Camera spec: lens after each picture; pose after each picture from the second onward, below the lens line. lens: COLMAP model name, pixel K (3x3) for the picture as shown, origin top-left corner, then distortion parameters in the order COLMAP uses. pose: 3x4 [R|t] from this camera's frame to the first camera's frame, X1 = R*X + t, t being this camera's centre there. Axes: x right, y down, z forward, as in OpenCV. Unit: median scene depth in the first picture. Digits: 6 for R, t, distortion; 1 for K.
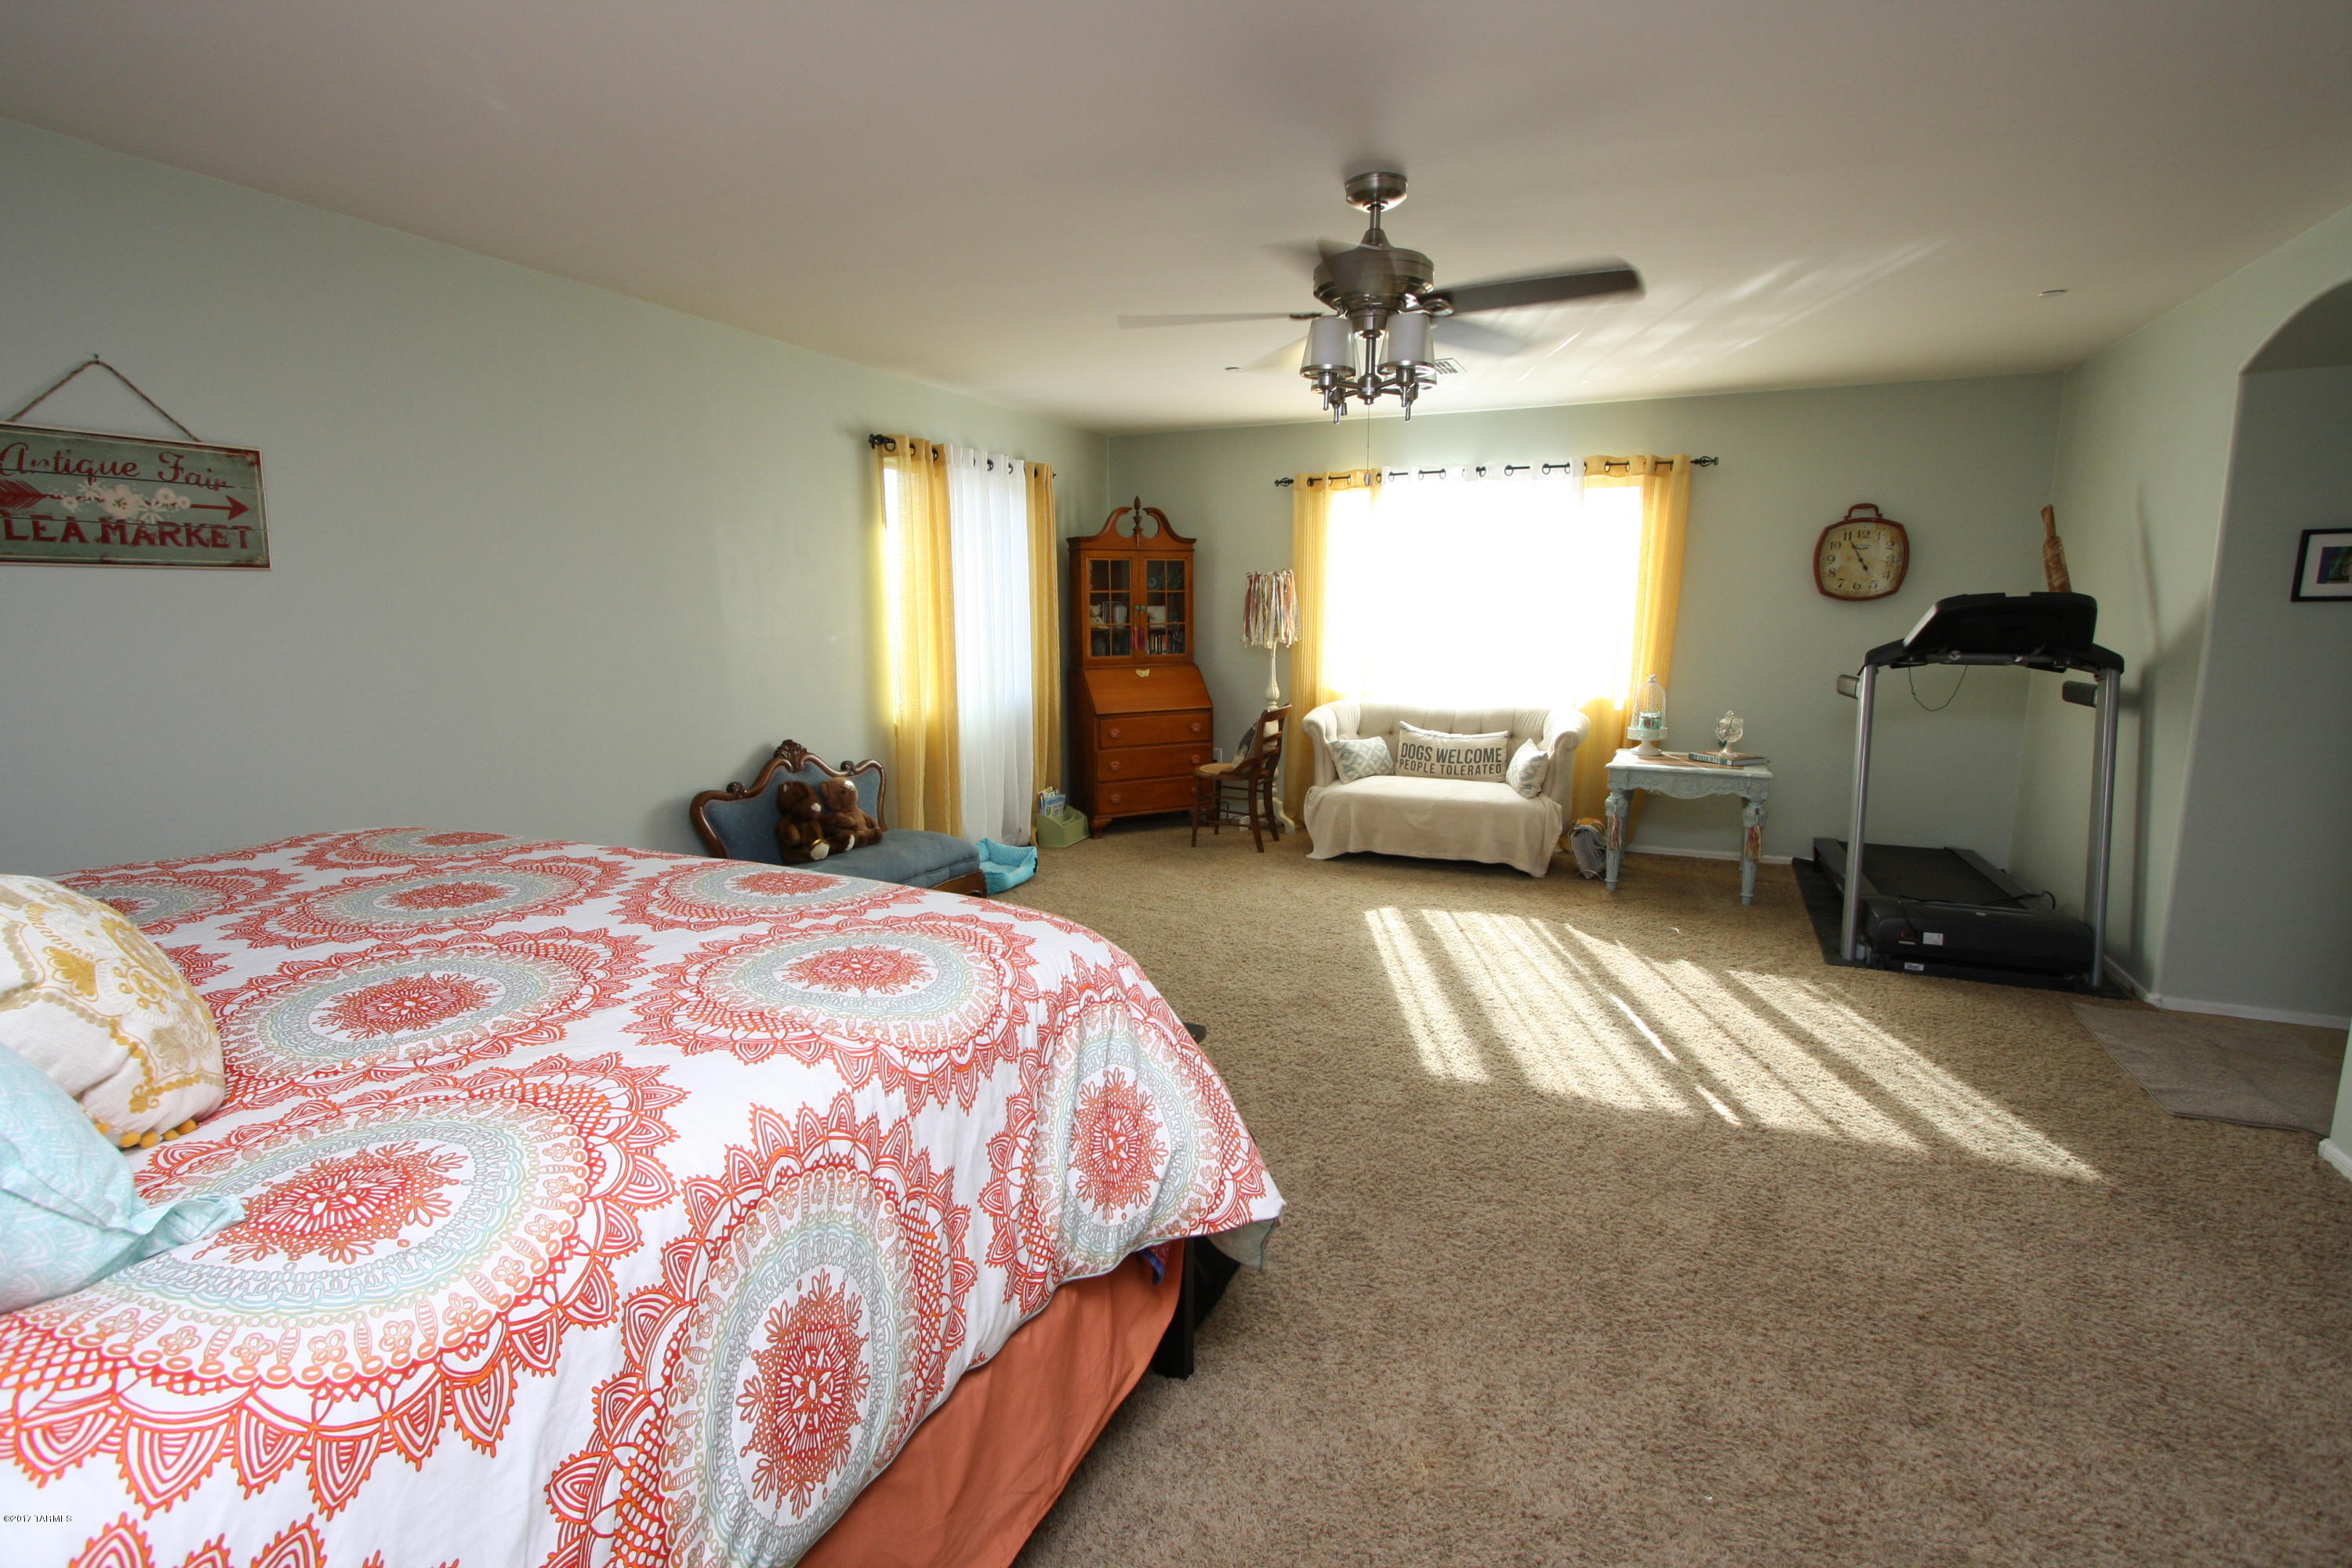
lens RADIAL K [[1099.0, 0, 1166.3], [0, 1099.0, 777.1], [0, 0, 1]] dist [-0.020626, 0.002704]
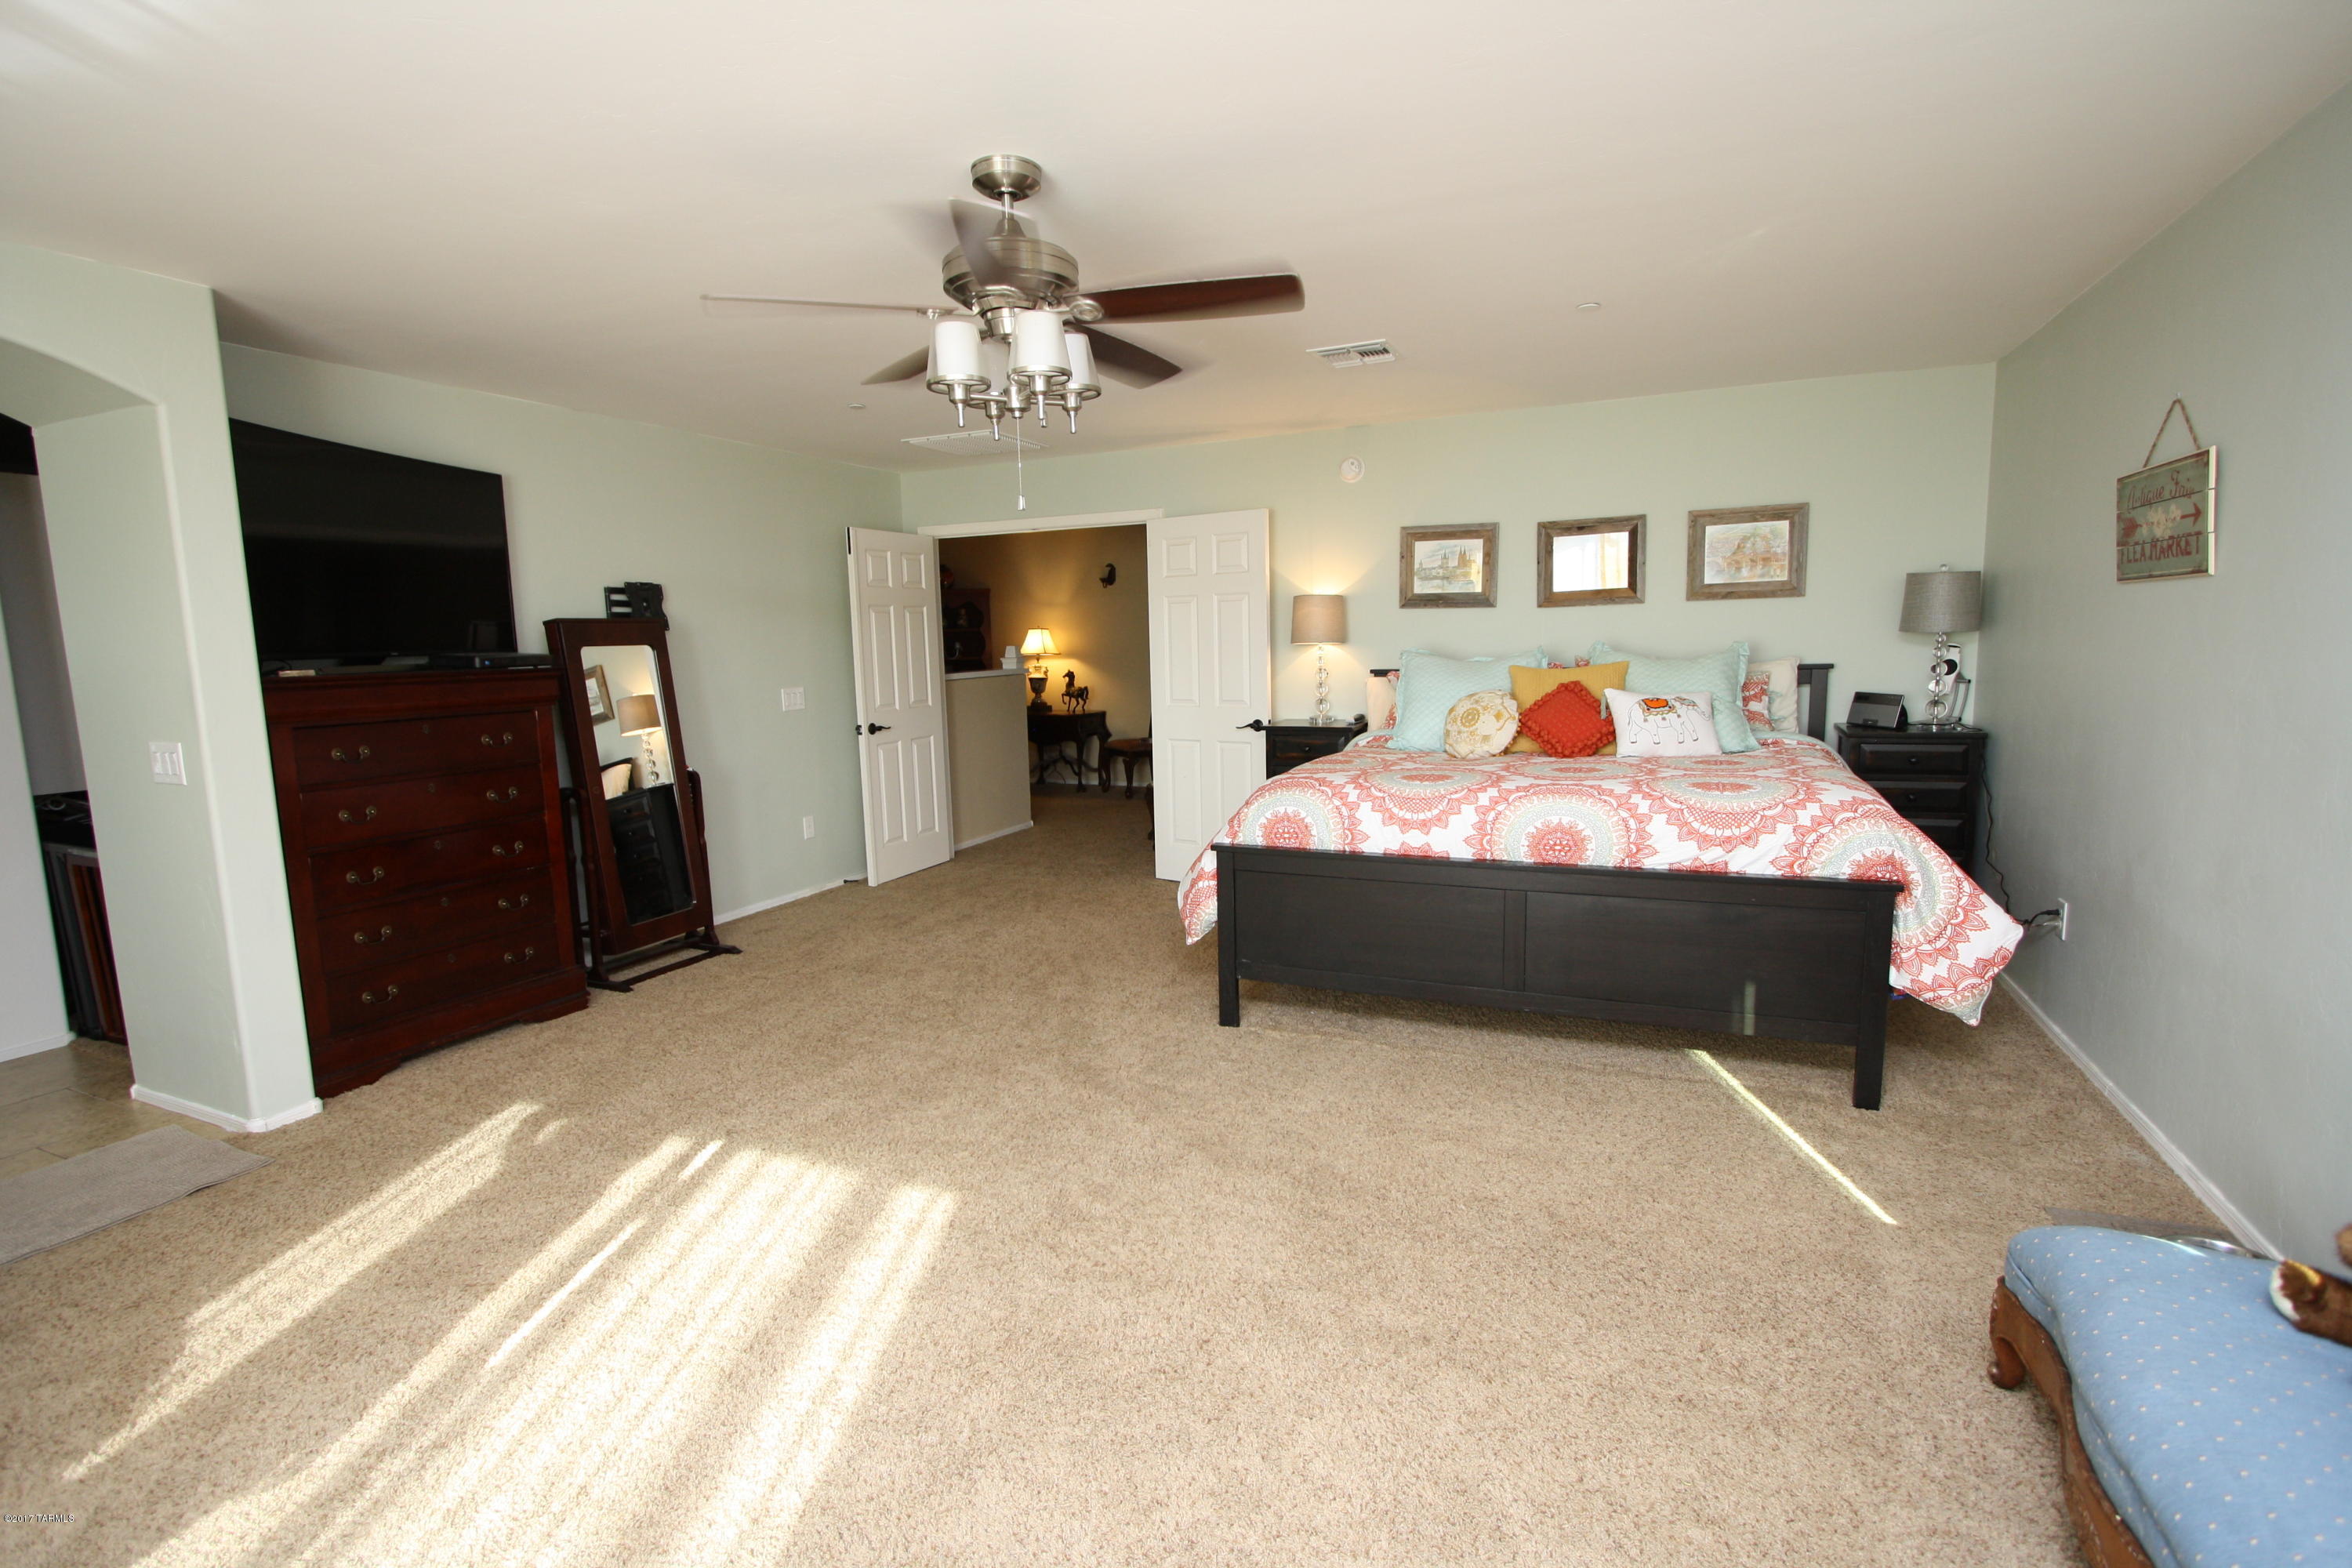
lens RADIAL K [[1099.0, 0, 1166.3], [0, 1099.0, 777.1], [0, 0, 1]] dist [-0.020626, 0.002704]
pose [[-0.999561, 0.028259, -0.008924, 0.073751], [0.024818, 0.962818, 0.269009, -0.252210], [0.016194, 0.268670, -0.963096, 1.642080]]
